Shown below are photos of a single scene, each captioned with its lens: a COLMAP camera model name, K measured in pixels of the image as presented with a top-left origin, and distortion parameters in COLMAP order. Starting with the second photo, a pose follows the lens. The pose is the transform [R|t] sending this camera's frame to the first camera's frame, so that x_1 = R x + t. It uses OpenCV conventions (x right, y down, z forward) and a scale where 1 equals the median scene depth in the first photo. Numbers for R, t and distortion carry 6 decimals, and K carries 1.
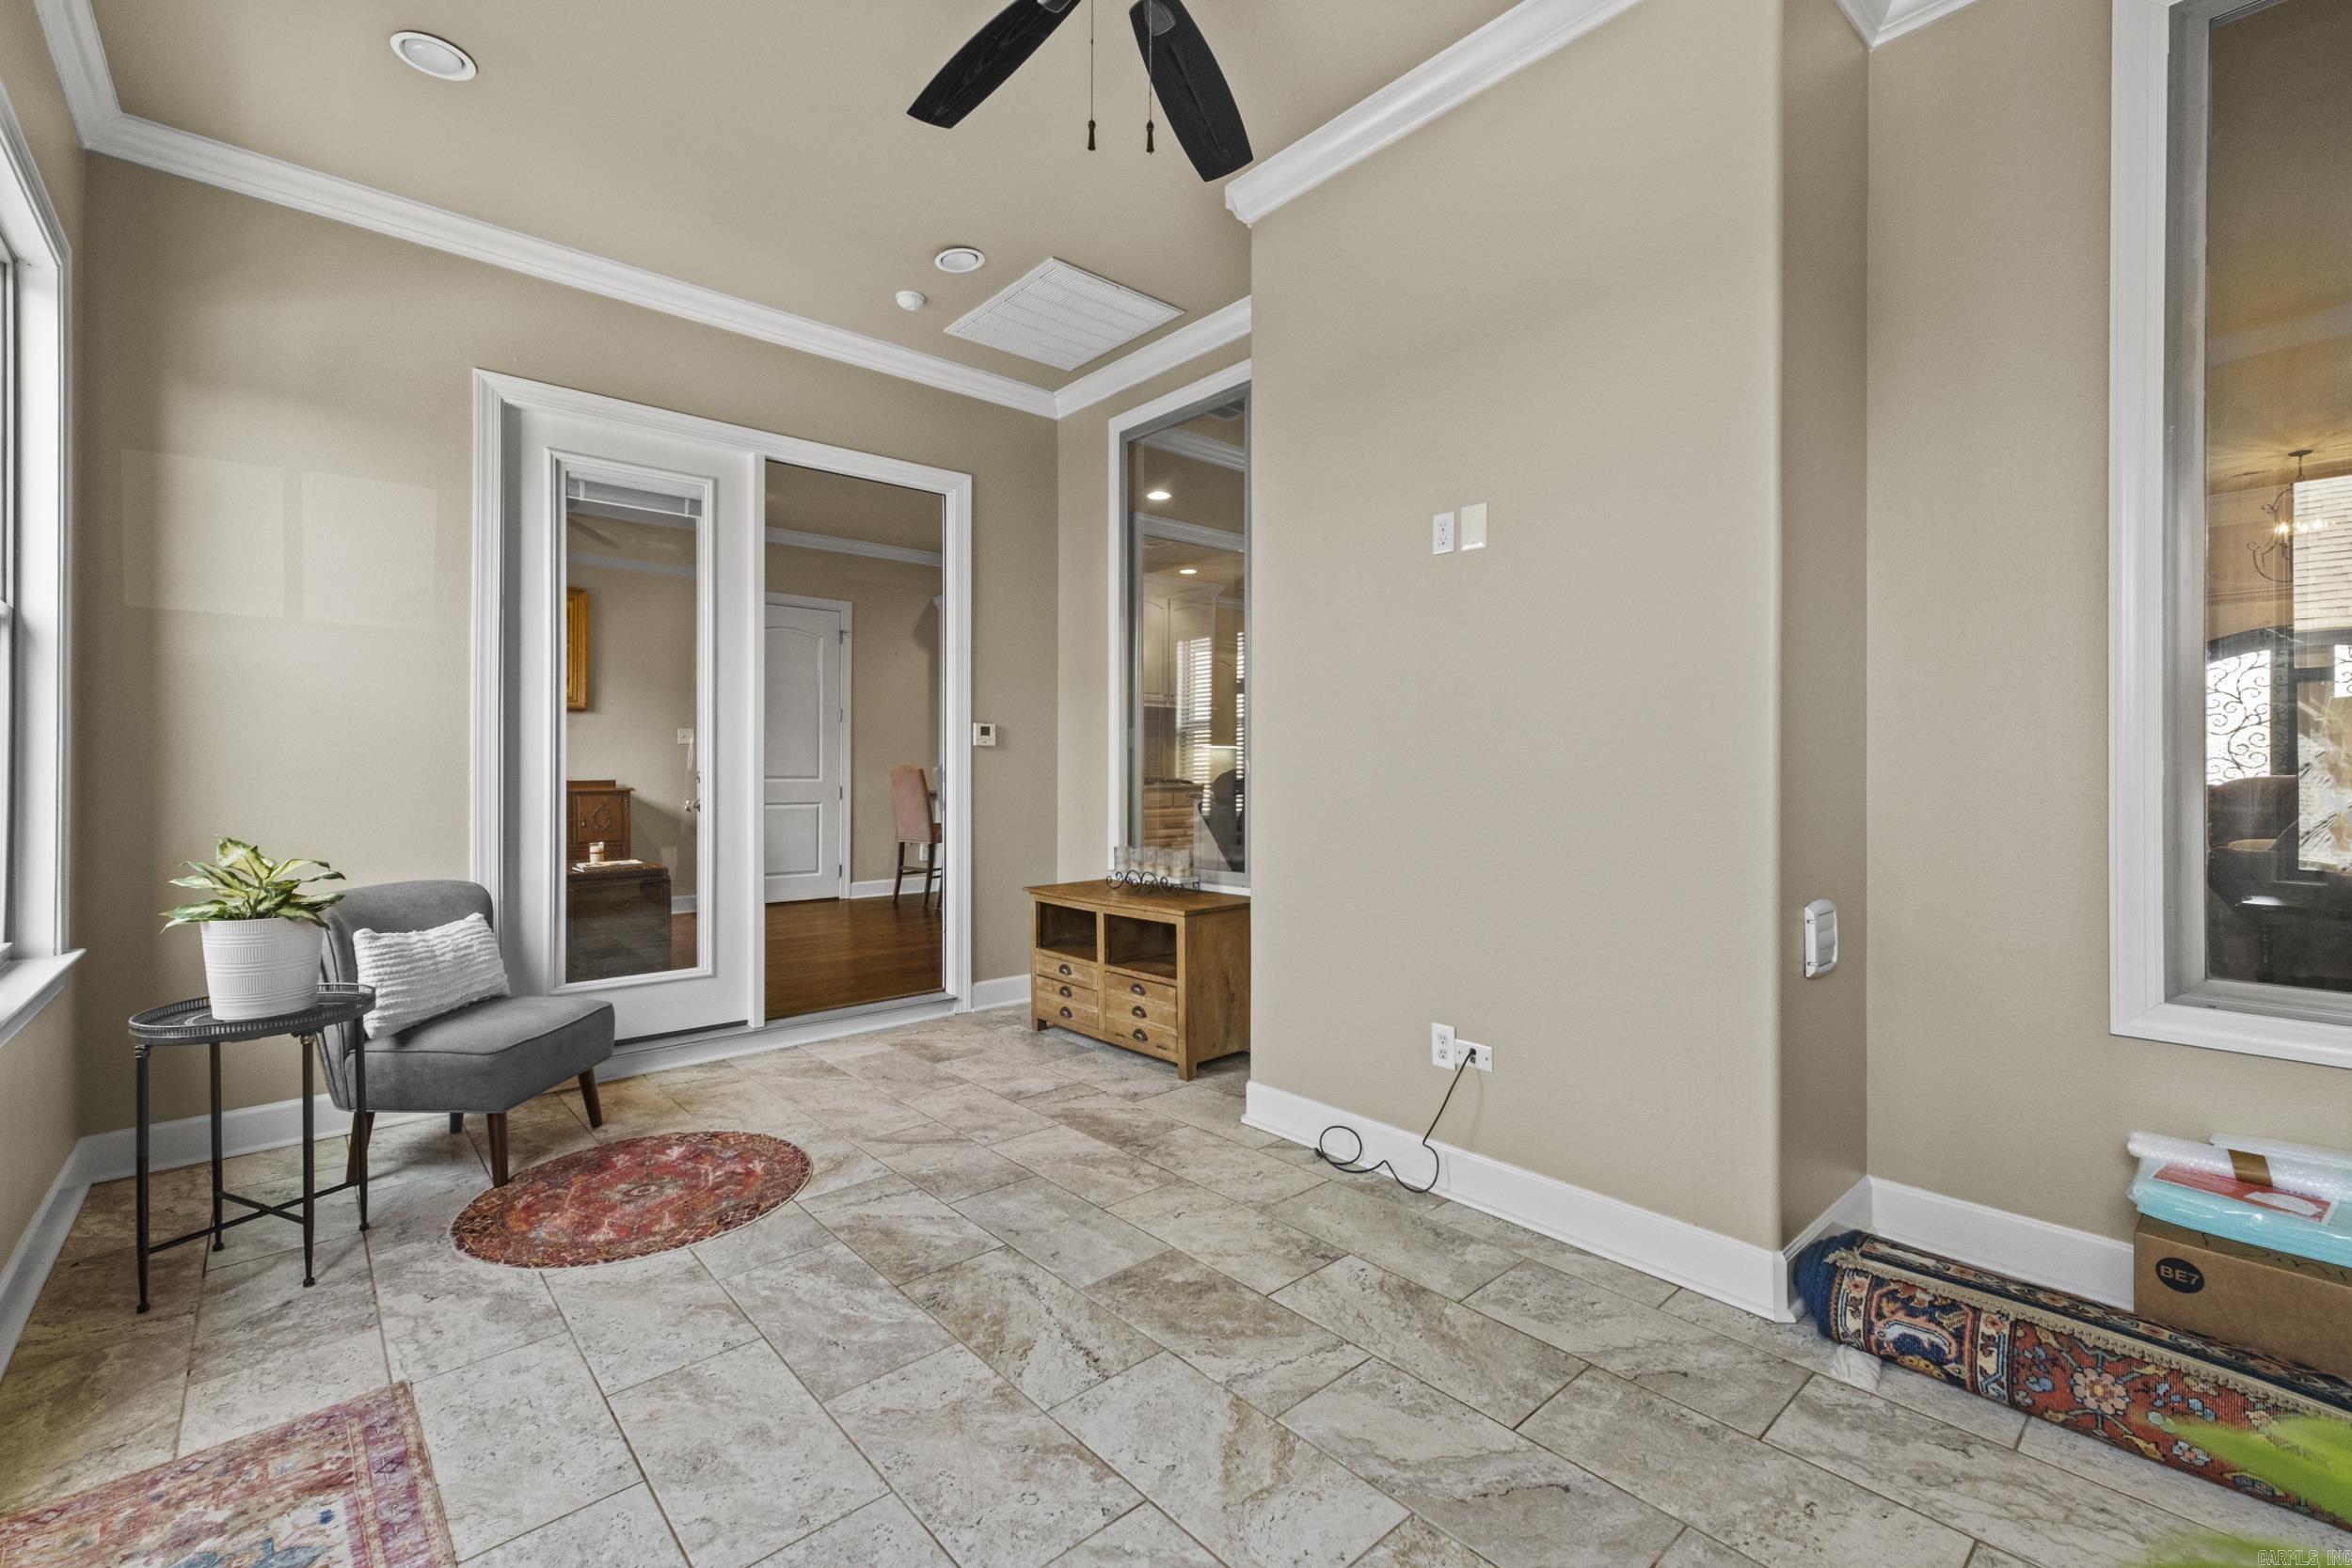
lens RADIAL K [[1028.8, 0, 1173.6], [0, 1028.8, 774.5], [0, 0, 1]] dist [0.006705, 0.000927]
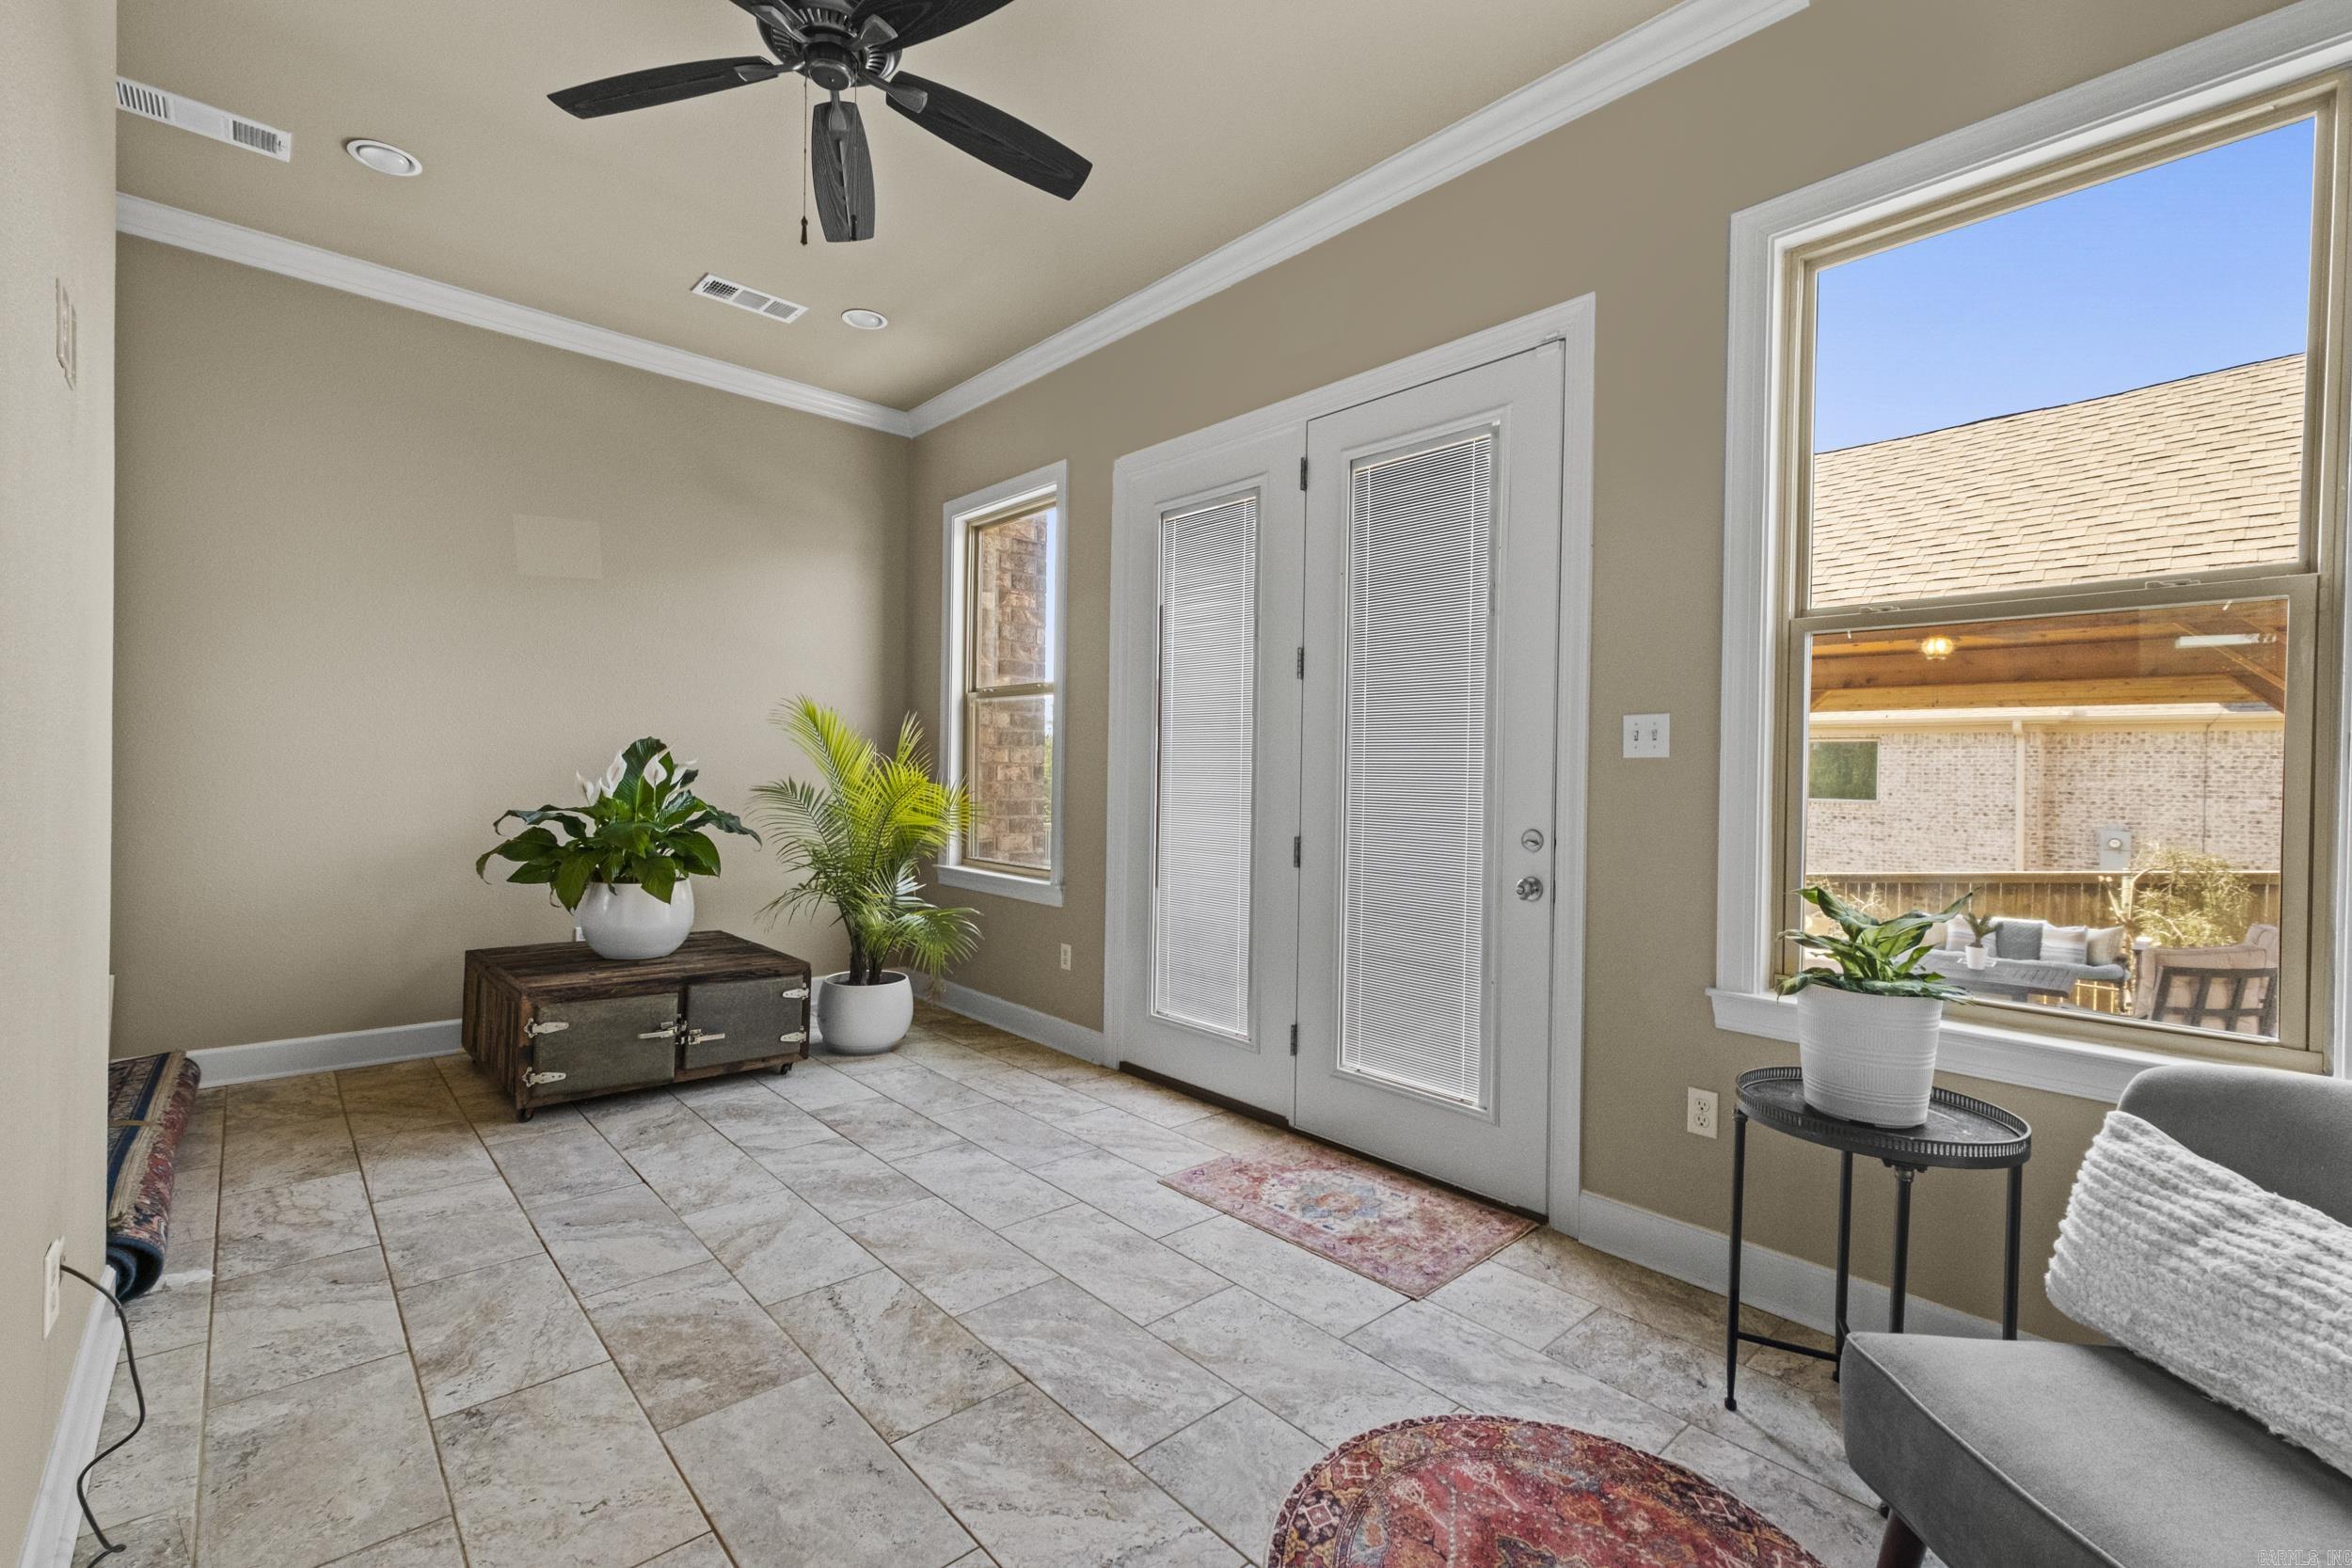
lens RADIAL K [[1028.8, 0, 1169.4], [0, 1028.8, 777.5], [0, 0, 1]] dist [0.006705, 0.000927]
pose [[-0.999768, -0.016315, -0.014094, -0.398236], [-0.016445, 0.999823, 0.009131, -0.018767], [0.013943, 0.009361, -0.999859, 2.017664]]
